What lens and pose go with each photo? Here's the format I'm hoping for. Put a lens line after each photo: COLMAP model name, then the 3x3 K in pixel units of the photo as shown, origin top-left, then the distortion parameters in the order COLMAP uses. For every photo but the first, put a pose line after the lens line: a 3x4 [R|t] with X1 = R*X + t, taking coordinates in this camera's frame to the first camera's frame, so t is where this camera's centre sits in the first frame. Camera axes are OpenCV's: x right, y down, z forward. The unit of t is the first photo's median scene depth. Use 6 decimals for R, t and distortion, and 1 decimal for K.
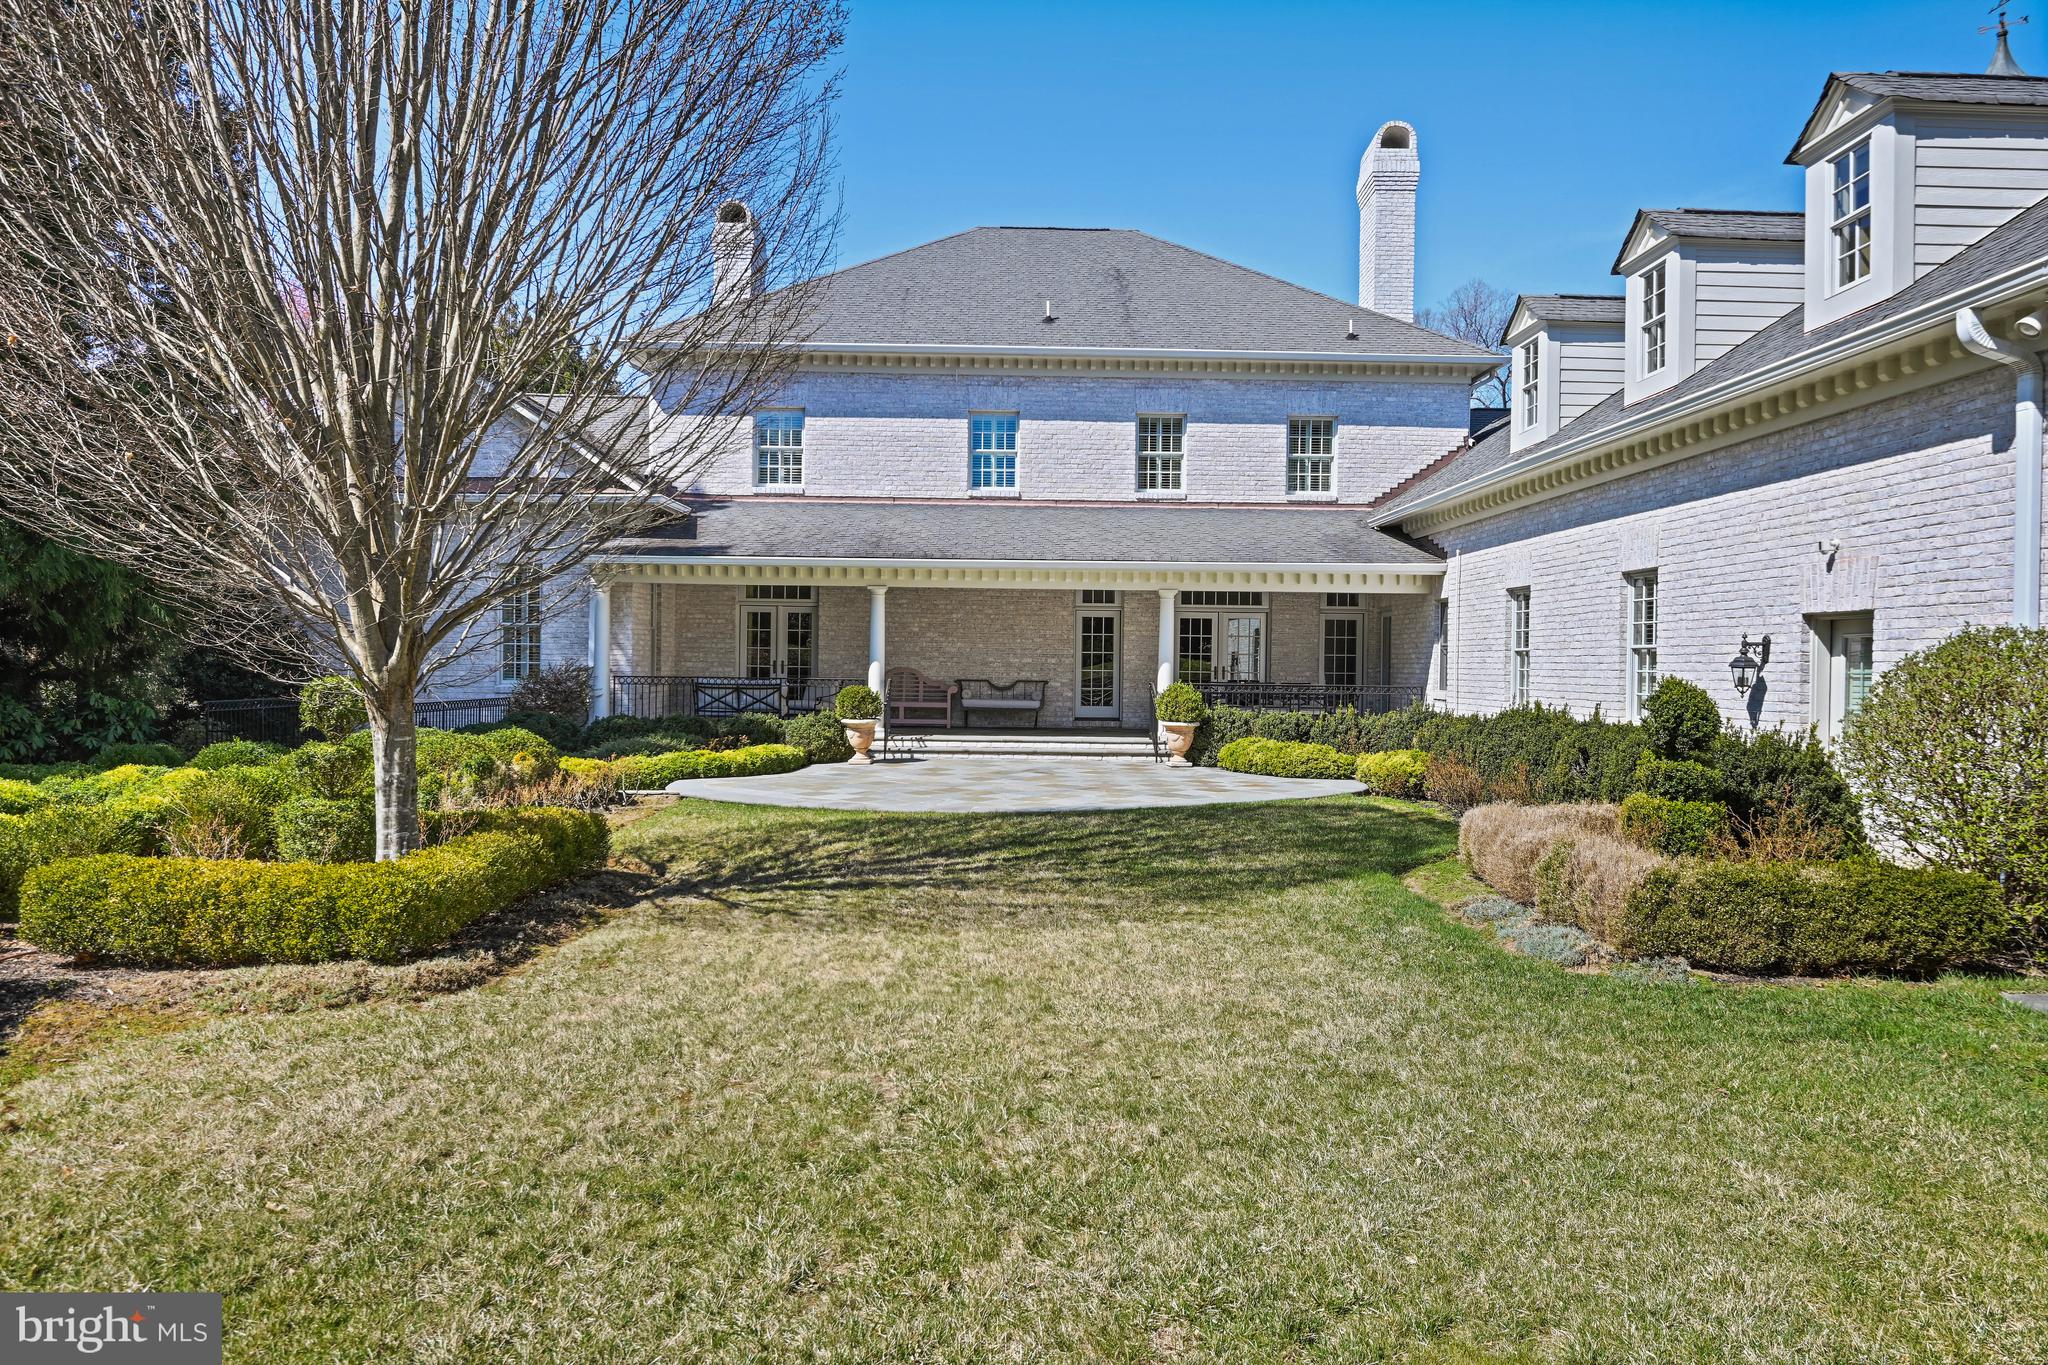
lens RADIAL K [[1320.2, 0, 1024.0], [0, 1320.2, 682.5], [0, 0, 1]] dist [-0.000572, -0.021998]
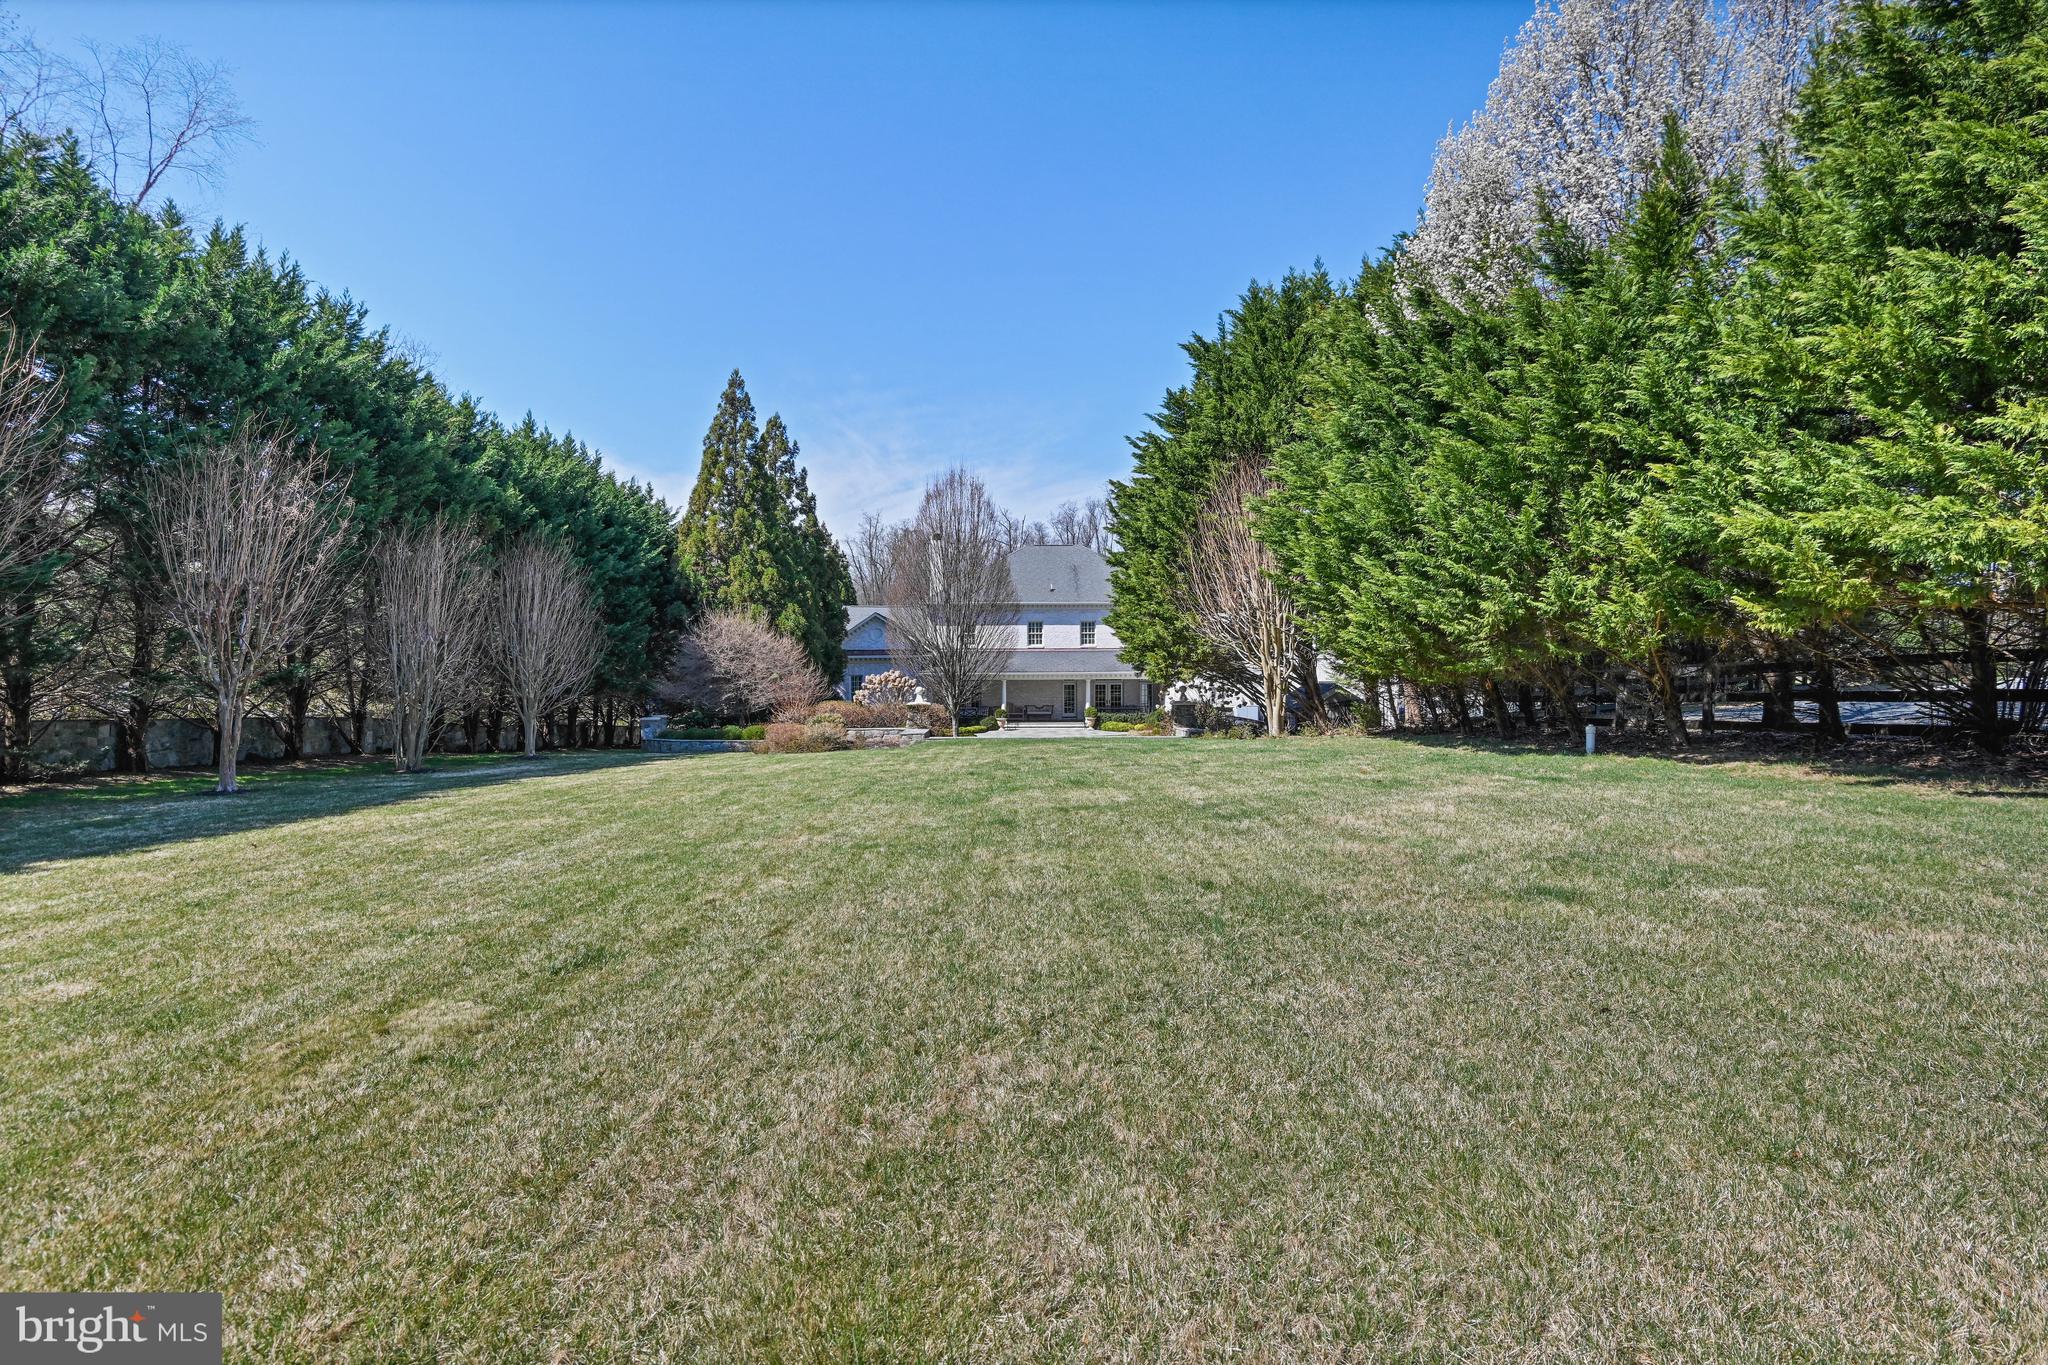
lens RADIAL K [[951.0, 0, 1024.0], [0, 951.0, 682.5], [0, 0, 1]] dist [-0.015651, -0.005128]
pose [[0.999827, -0.016032, -0.009456, -0.041298], [0.015938, 0.999824, -0.009903, -0.046952], [0.009613, 0.009751, 0.999906, -1.744343]]
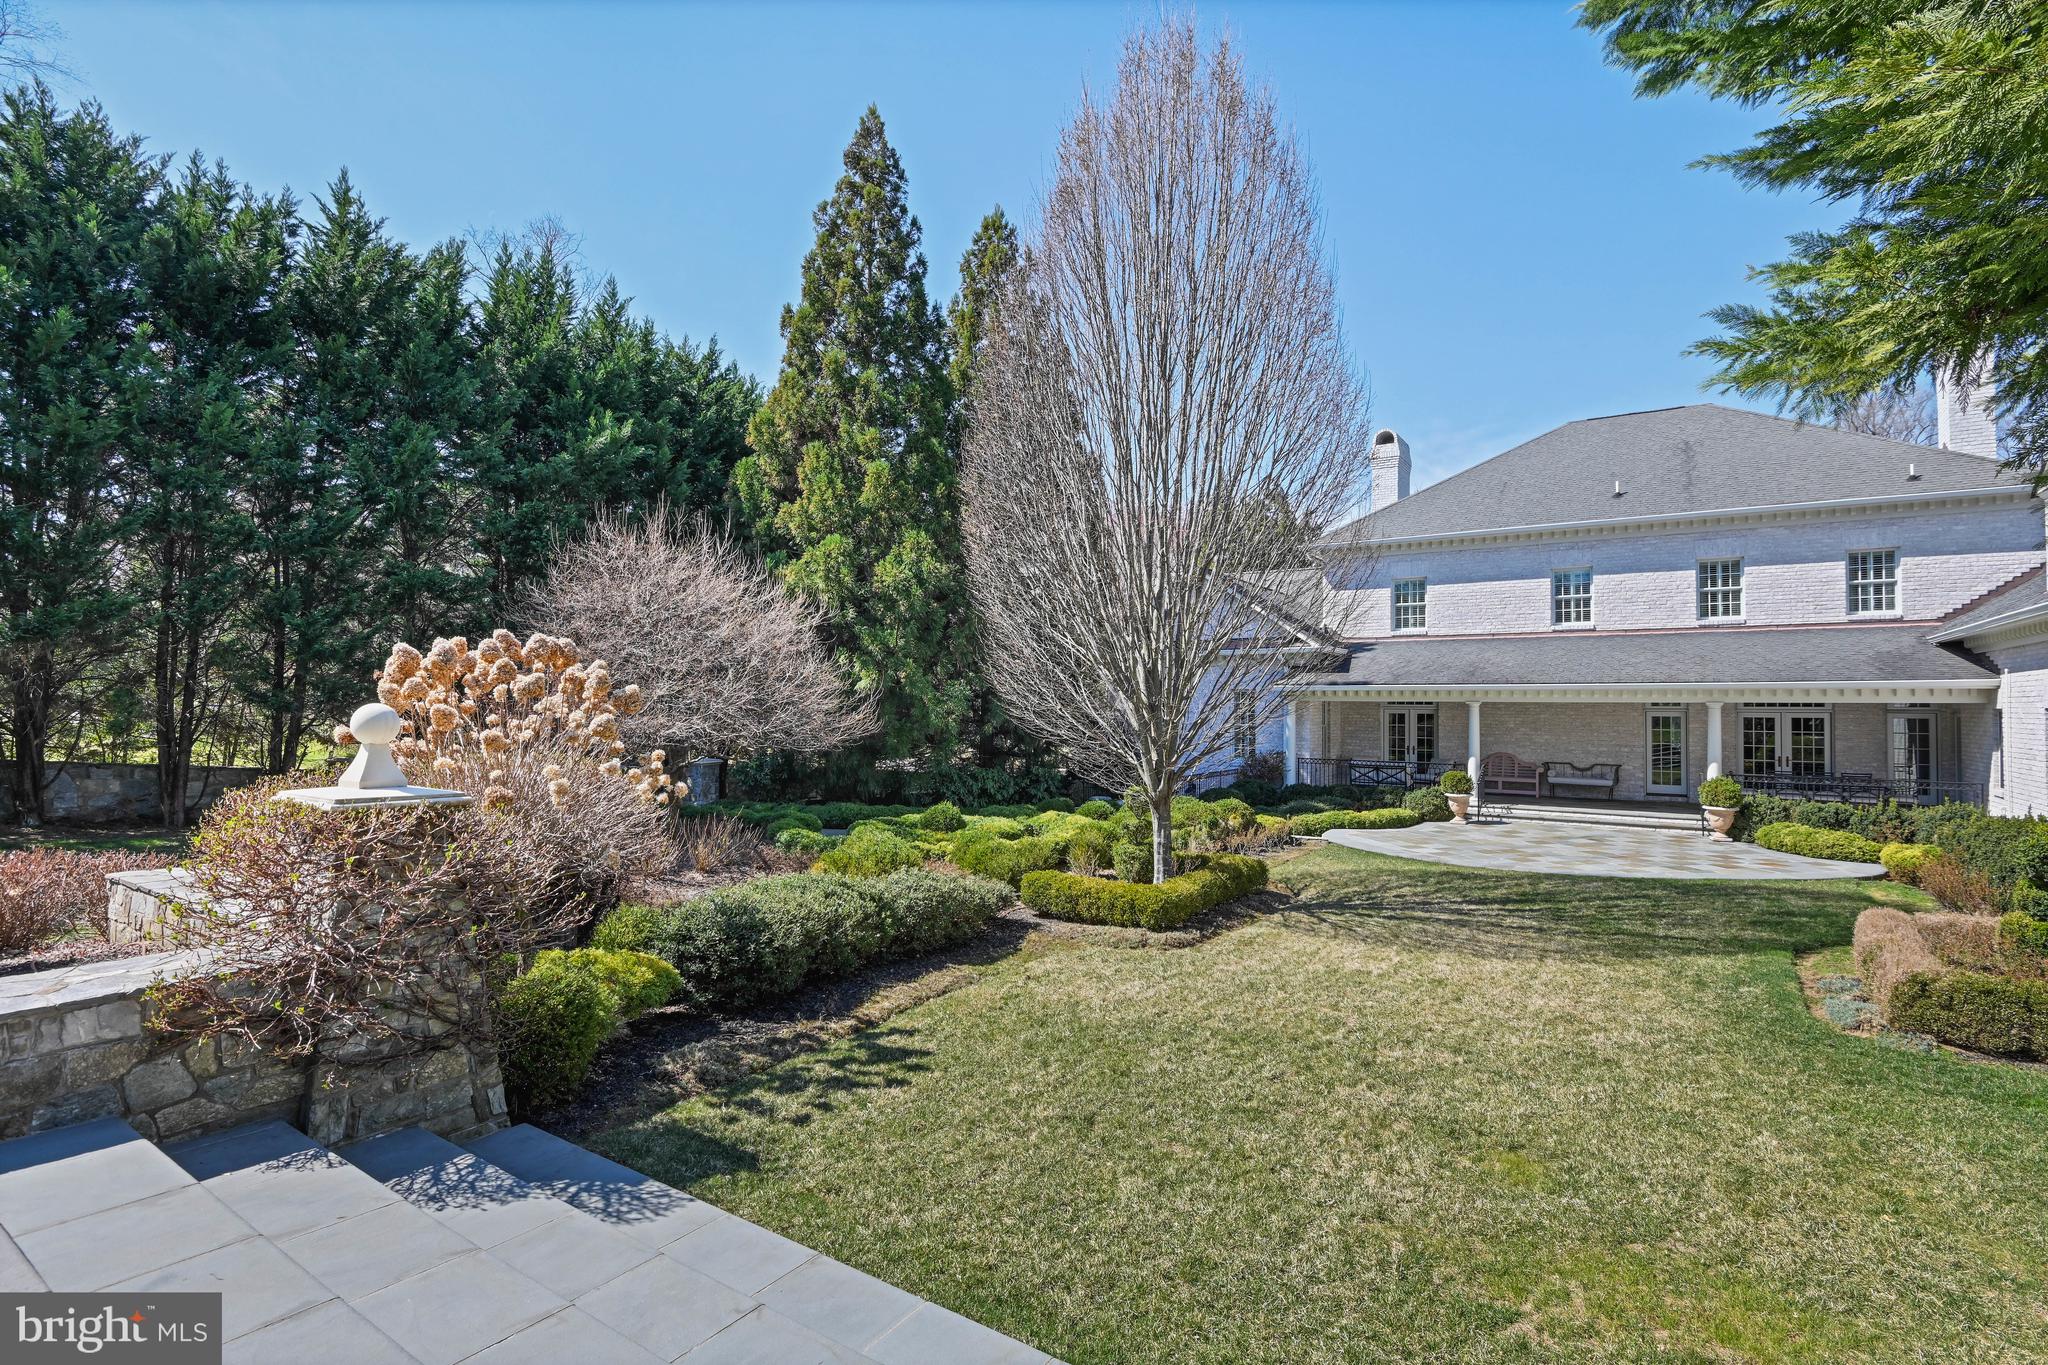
lens RADIAL K [[951.0, 0, 1024.0], [0, 951.0, 682.5], [0, 0, 1]] dist [-0.015651, -0.005128]
pose [[0.816442, -0.019576, -0.577096, 0.105280], [-0.006879, 0.999024, -0.043621, -0.052349], [0.577387, 0.039583, 0.815511, -0.177436]]
